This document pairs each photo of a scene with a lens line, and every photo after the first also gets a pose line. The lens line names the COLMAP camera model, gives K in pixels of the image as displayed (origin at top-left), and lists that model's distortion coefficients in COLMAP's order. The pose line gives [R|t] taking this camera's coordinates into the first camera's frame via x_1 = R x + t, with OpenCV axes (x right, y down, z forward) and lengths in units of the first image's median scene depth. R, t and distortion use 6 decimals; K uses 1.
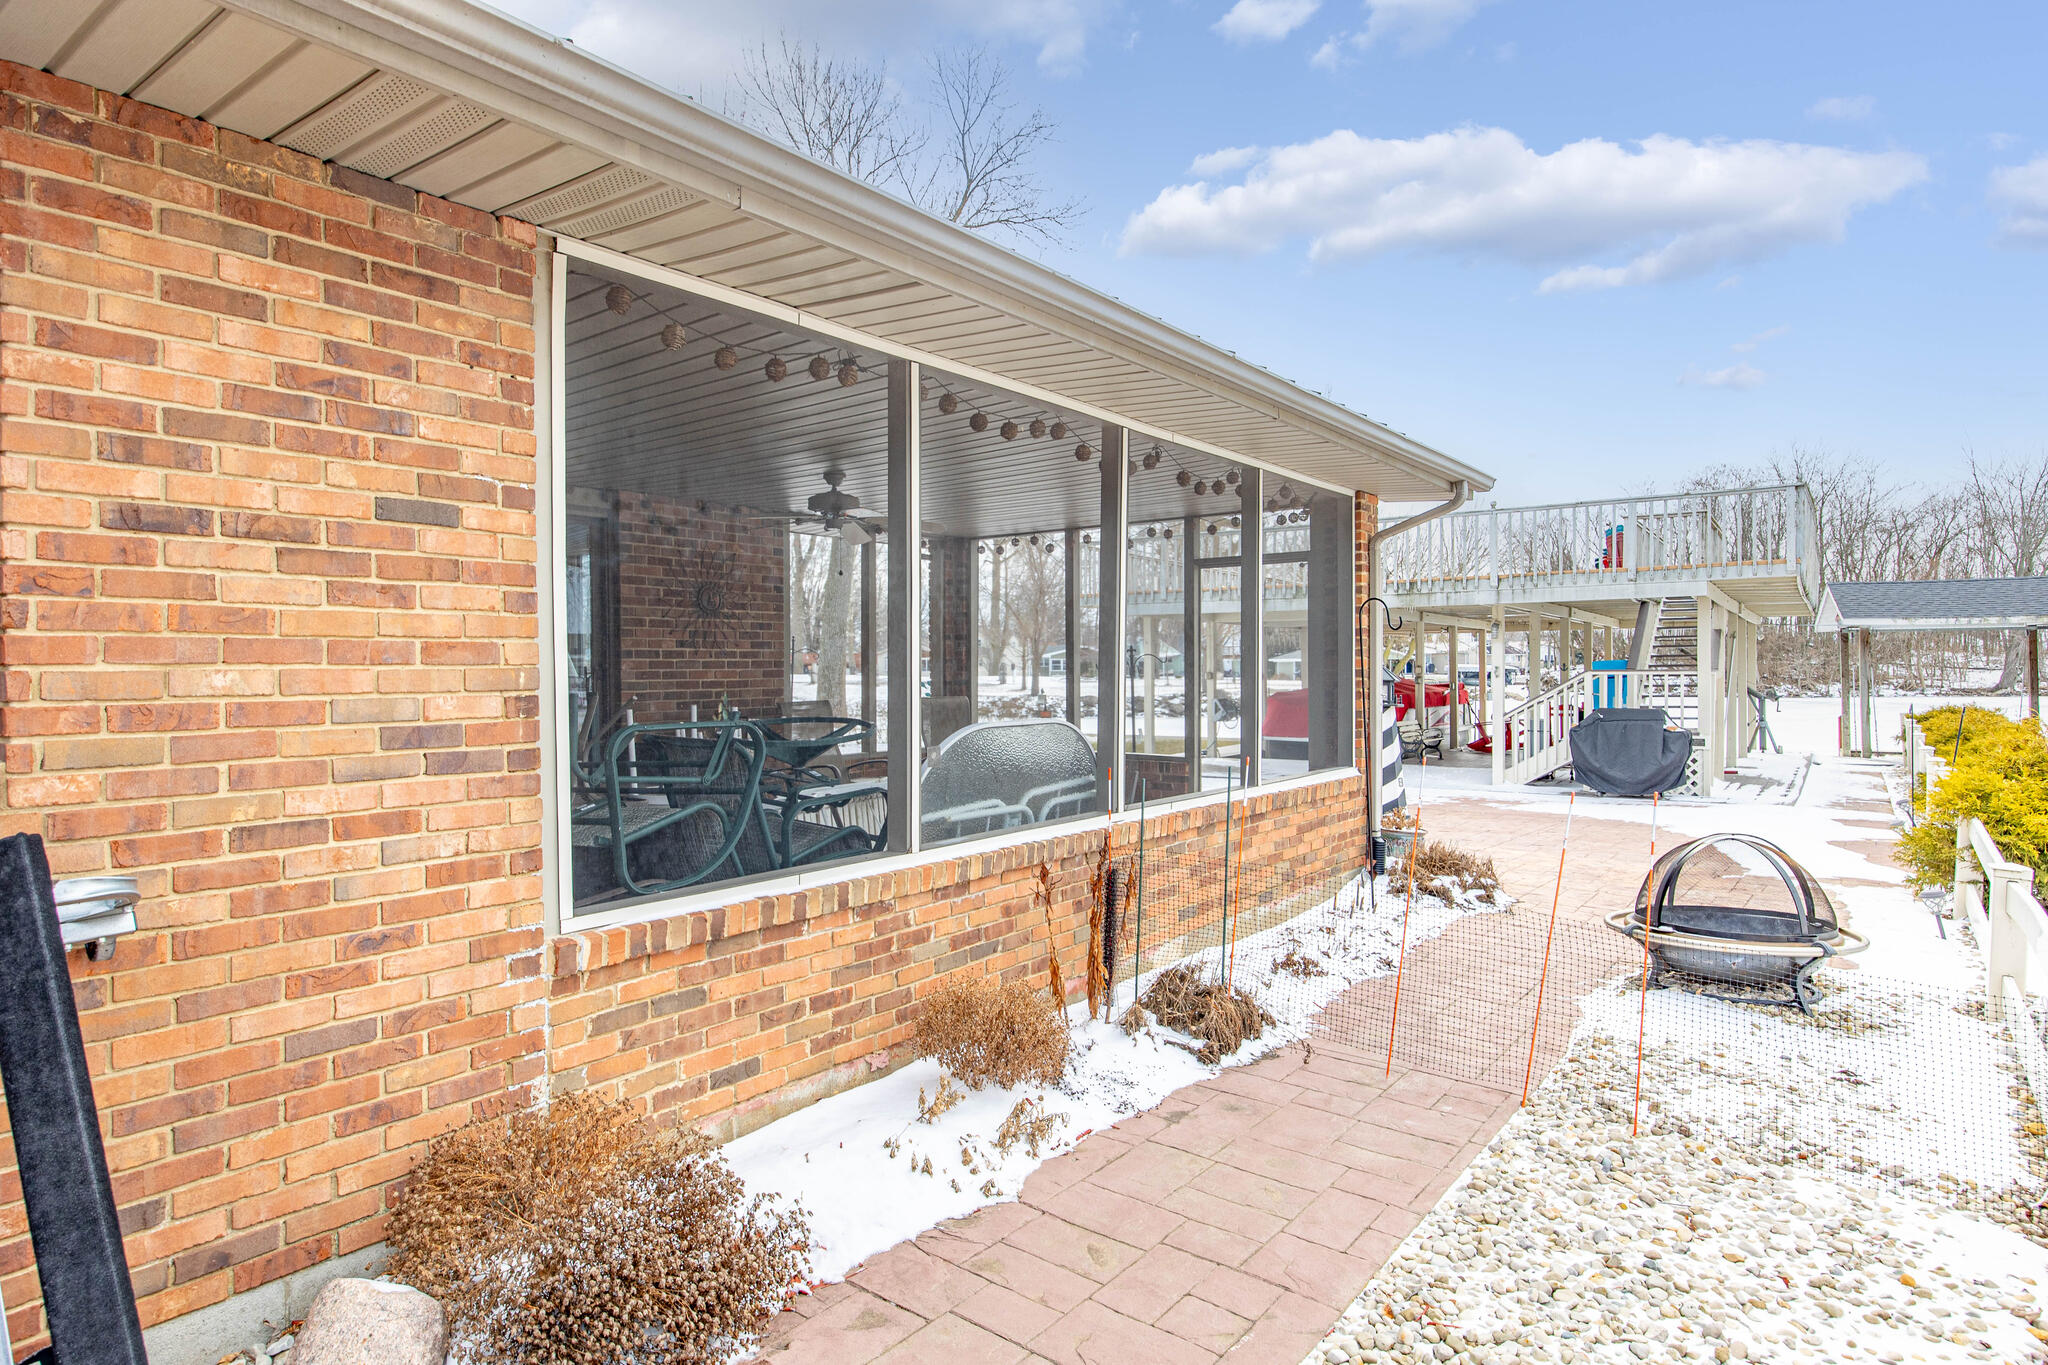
lens RADIAL K [[1191.9, 0, 1019.7], [0, 1191.9, 680.2], [0, 0, 1]] dist [0.000293, -0.000008]
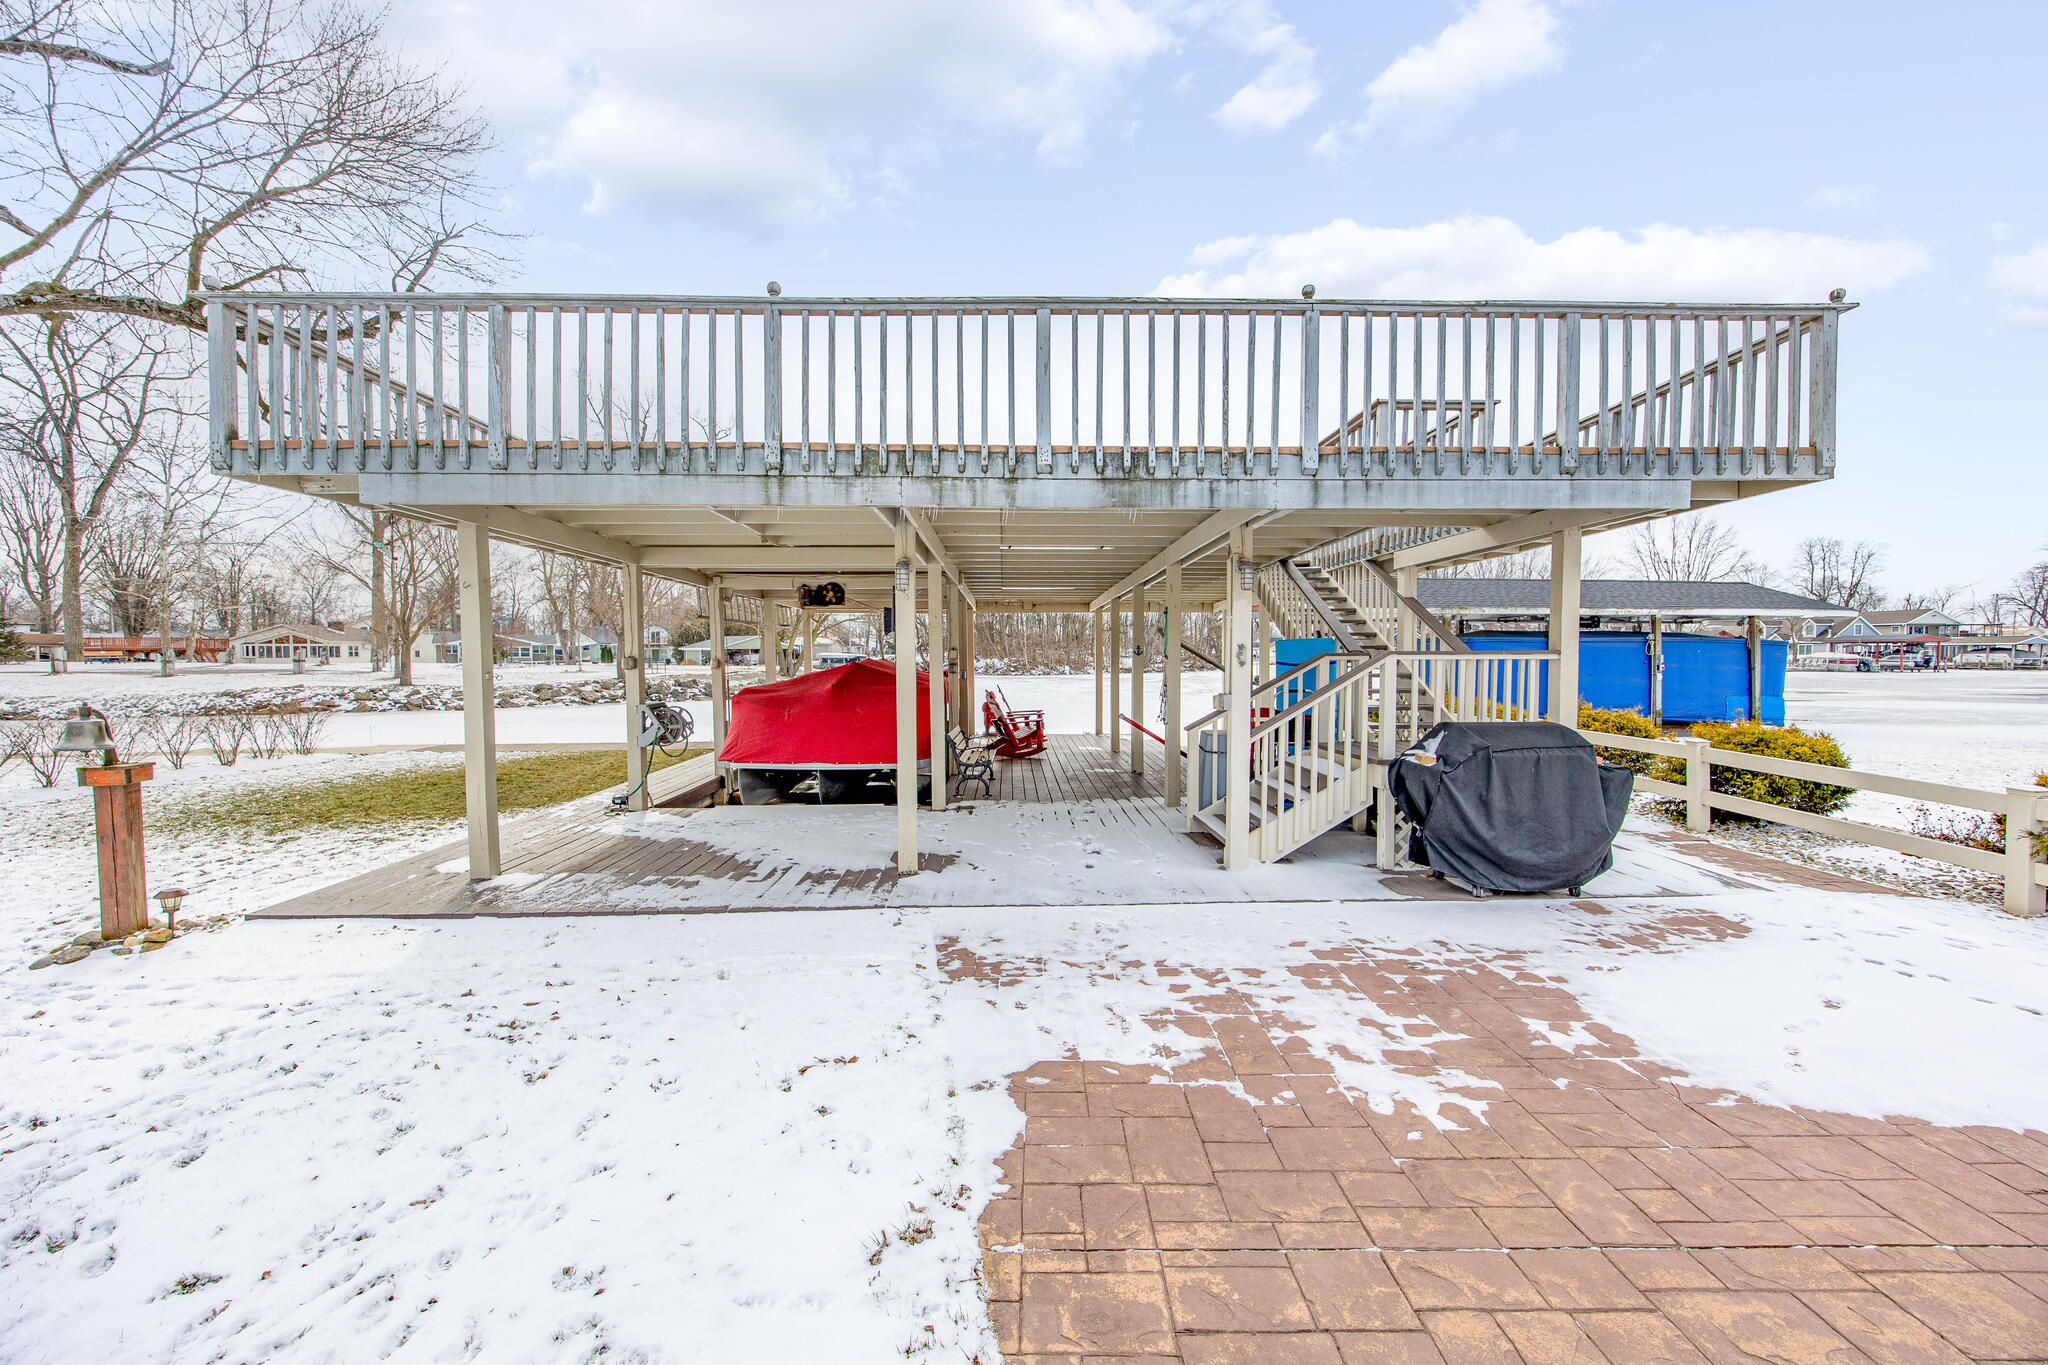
lens RADIAL K [[778.4, 0, 1028.8], [0, 778.4, 676.3], [0, 0, 1]] dist [-0.003599, 0.000427]
pose [[0.801688, -0.015276, 0.597548, 0.116713], [0.005852, 0.999826, 0.017709, -0.003863], [-0.597714, -0.010700, 0.801638, 0.755708]]
